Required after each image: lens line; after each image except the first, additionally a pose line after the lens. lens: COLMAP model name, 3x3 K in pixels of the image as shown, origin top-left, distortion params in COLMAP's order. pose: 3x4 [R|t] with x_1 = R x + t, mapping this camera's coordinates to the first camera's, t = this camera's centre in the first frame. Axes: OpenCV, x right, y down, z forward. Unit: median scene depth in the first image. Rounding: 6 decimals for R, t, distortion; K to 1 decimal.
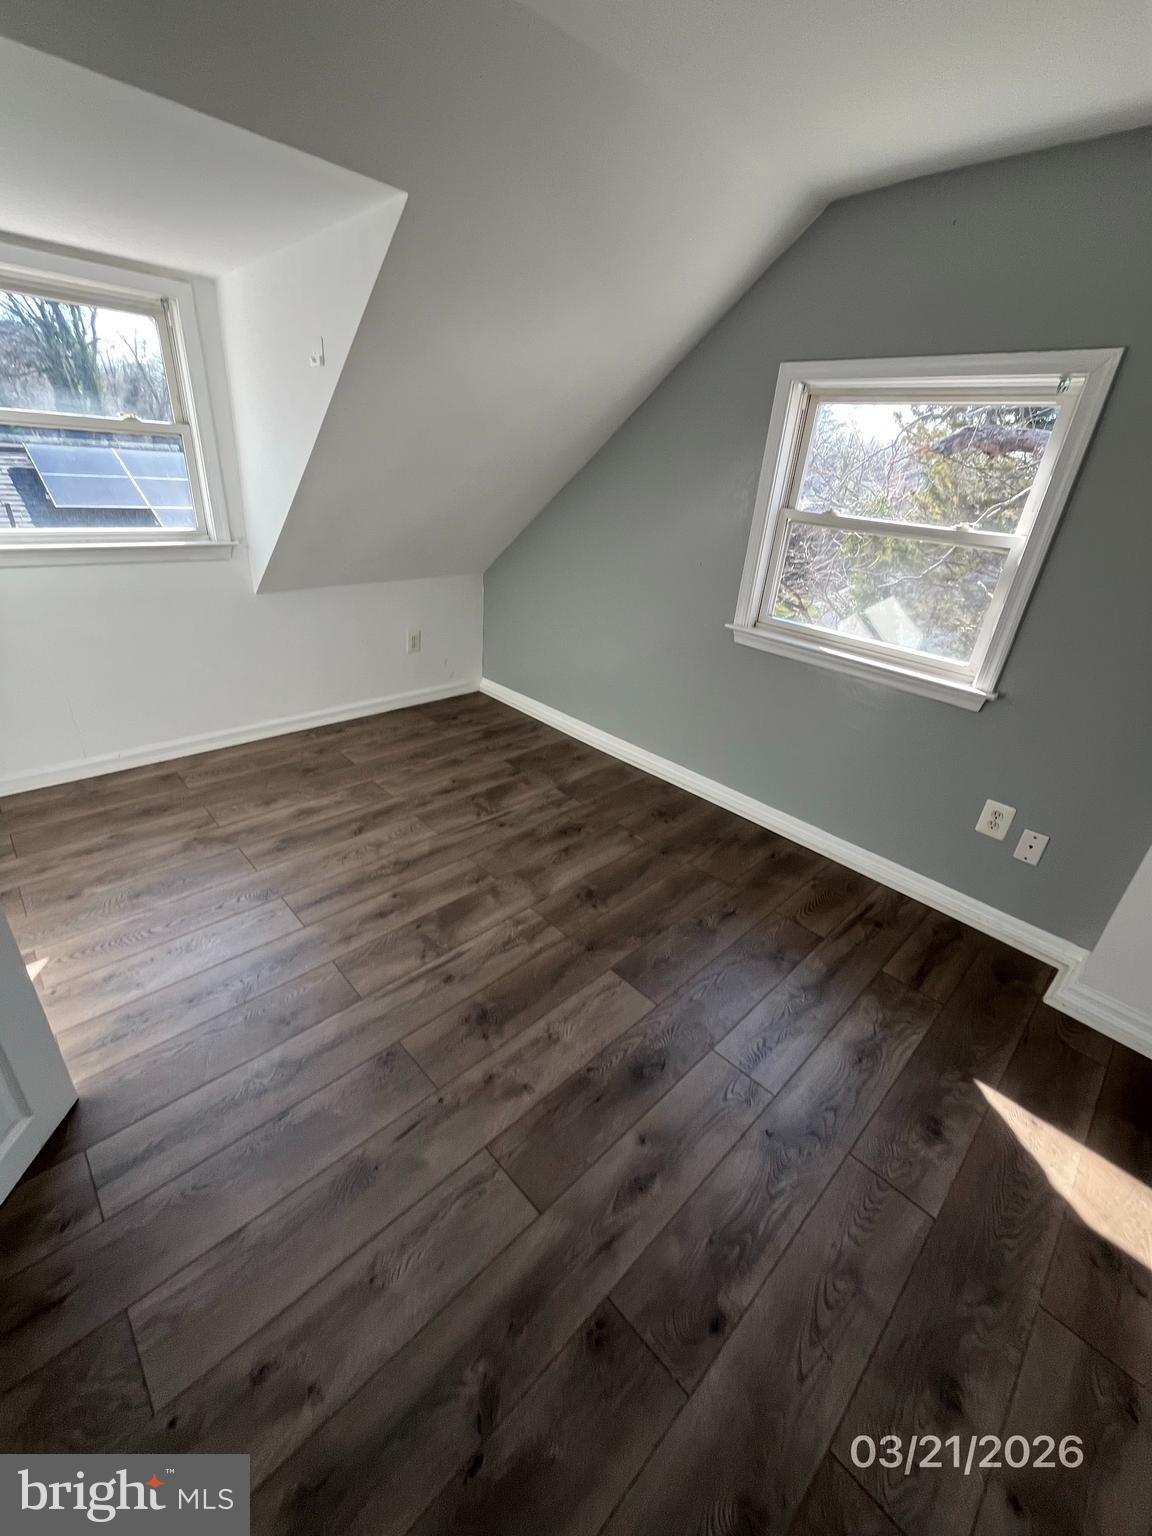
lens RADIAL K [[622.8, 0, 574.7], [0, 622.8, 764.2], [0, 0, 1]] dist [-0.002587, -0.000113]
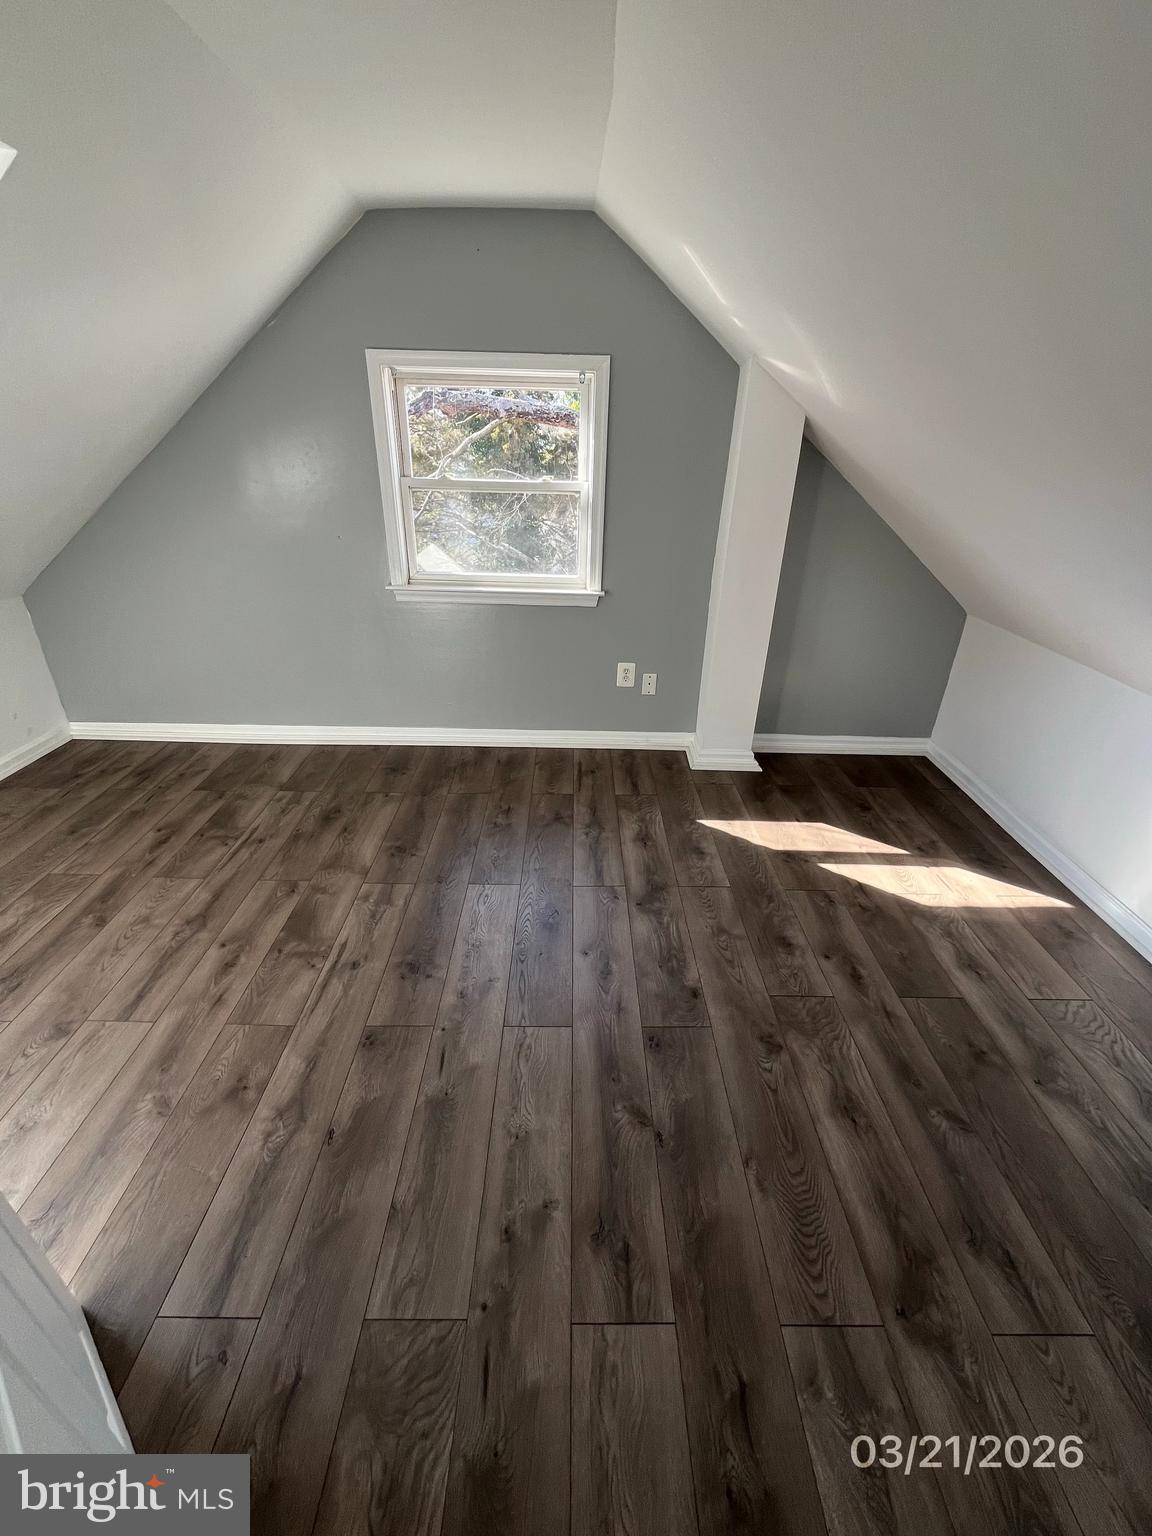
lens RADIAL K [[622.8, 0, 574.7], [0, 622.8, 764.2], [0, 0, 1]] dist [-0.002587, -0.000113]
pose [[0.695502, -0.375184, 0.612792, -0.398352], [0.340591, 0.923092, 0.178605, -0.020709], [-0.632673, 0.084491, 0.769796, -0.049008]]
